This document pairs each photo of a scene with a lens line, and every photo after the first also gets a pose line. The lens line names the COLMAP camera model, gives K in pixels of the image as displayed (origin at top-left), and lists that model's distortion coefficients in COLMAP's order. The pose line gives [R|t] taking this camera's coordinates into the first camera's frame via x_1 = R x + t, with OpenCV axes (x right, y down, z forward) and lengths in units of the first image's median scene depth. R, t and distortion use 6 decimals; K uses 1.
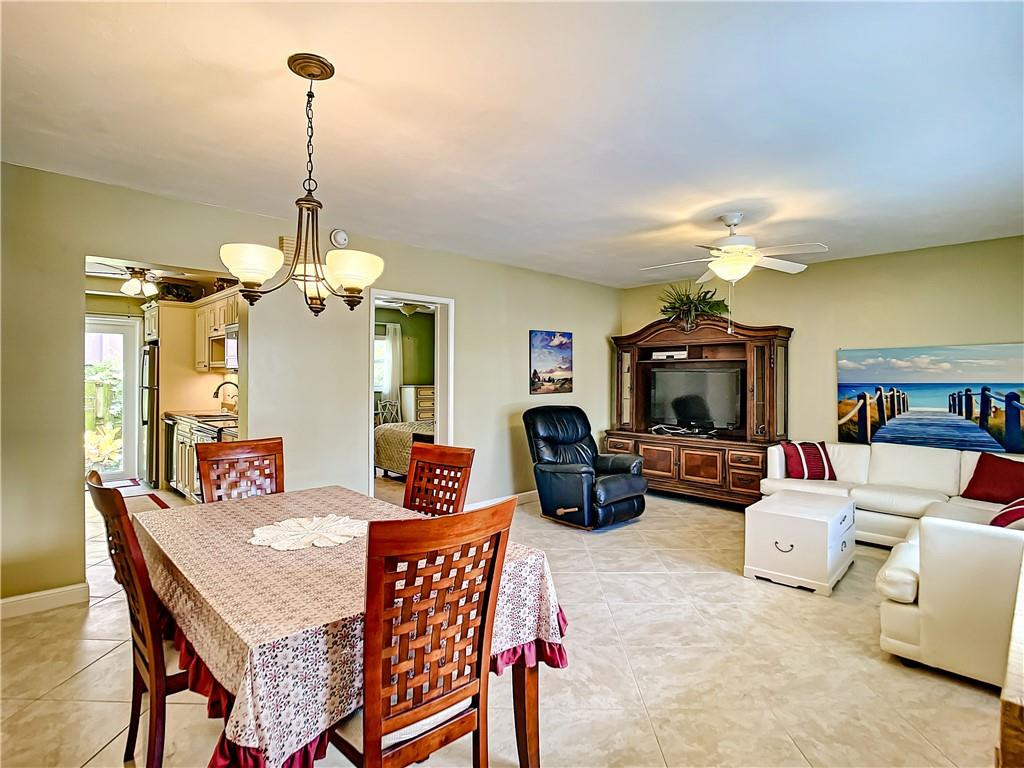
lens RADIAL K [[530.9, 0, 513.9], [0, 530.9, 381.0], [0, 0, 1]] dist [-0.017870, 0.000823]
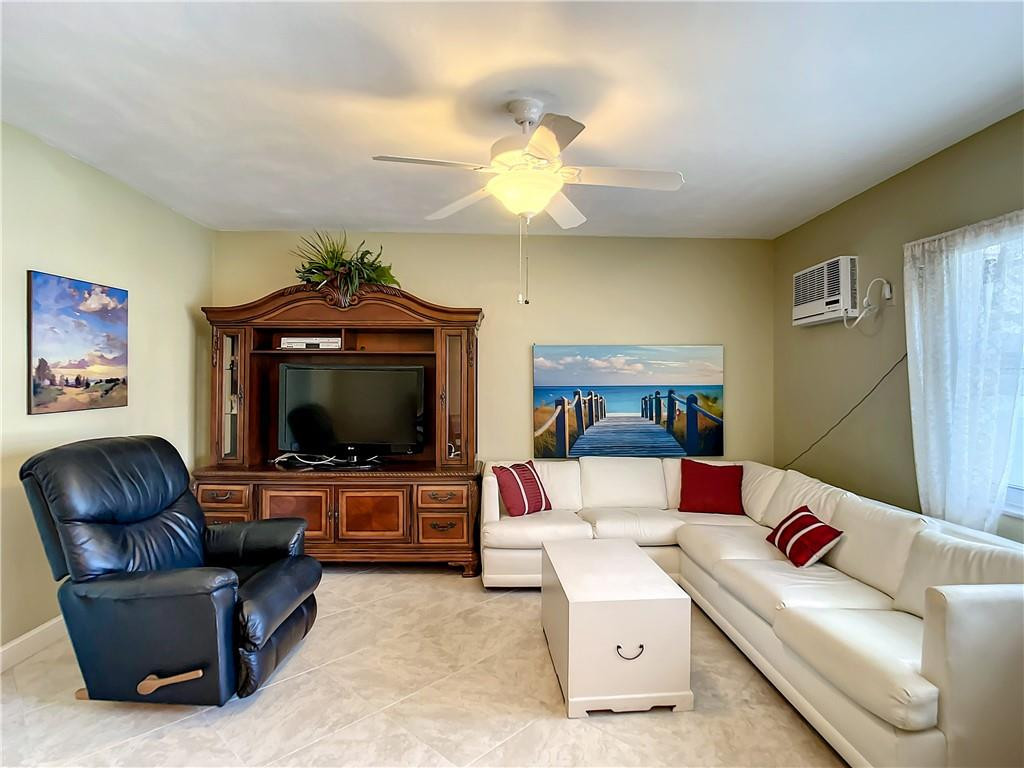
lens RADIAL K [[560.2, 0, 518.8], [0, 560.2, 377.4], [0, 0, 1]] dist [-0.024354, 0.001324]
pose [[0.667731, 0.006056, 0.744378, -0.045490], [0.001512, 0.999954, -0.009491, -0.001228], [-0.744401, 0.007463, 0.667691, 0.459986]]
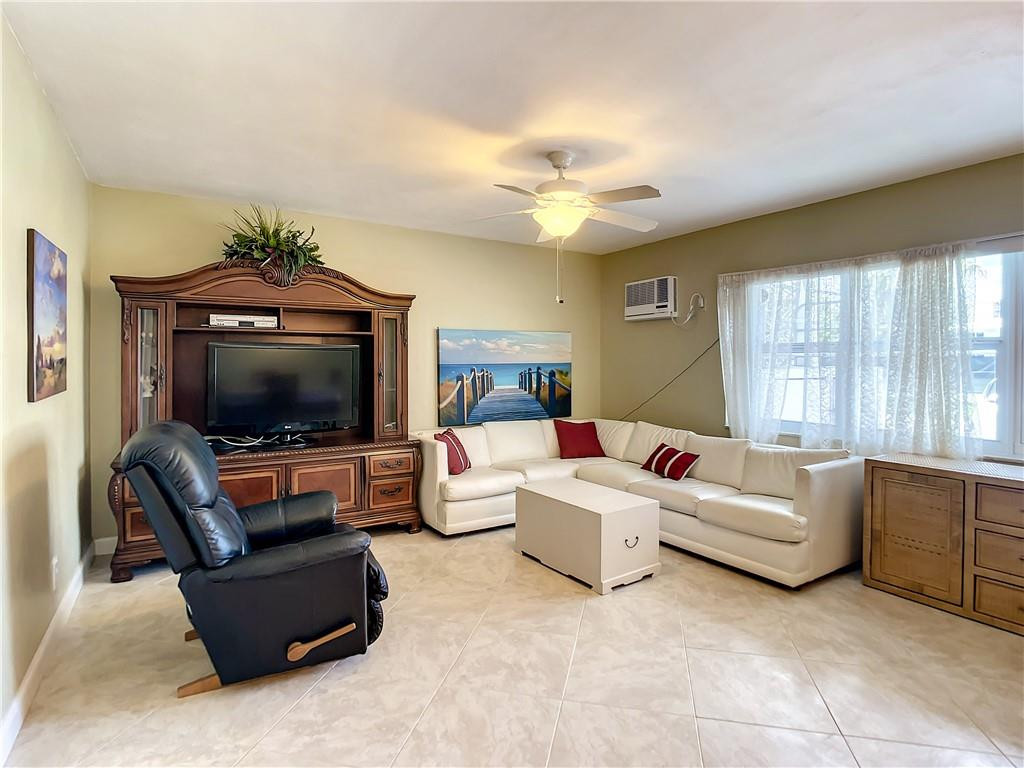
lens RADIAL K [[548.0, 0, 513.6], [0, 548.0, 362.2], [0, 0, 1]] dist [-0.024794, 0.000296]
pose [[0.197704, -0.004345, 0.980252, -0.323115], [0.003877, 0.999986, 0.003651, -0.002703], [-0.980254, 0.003079, 0.197718, 0.708400]]
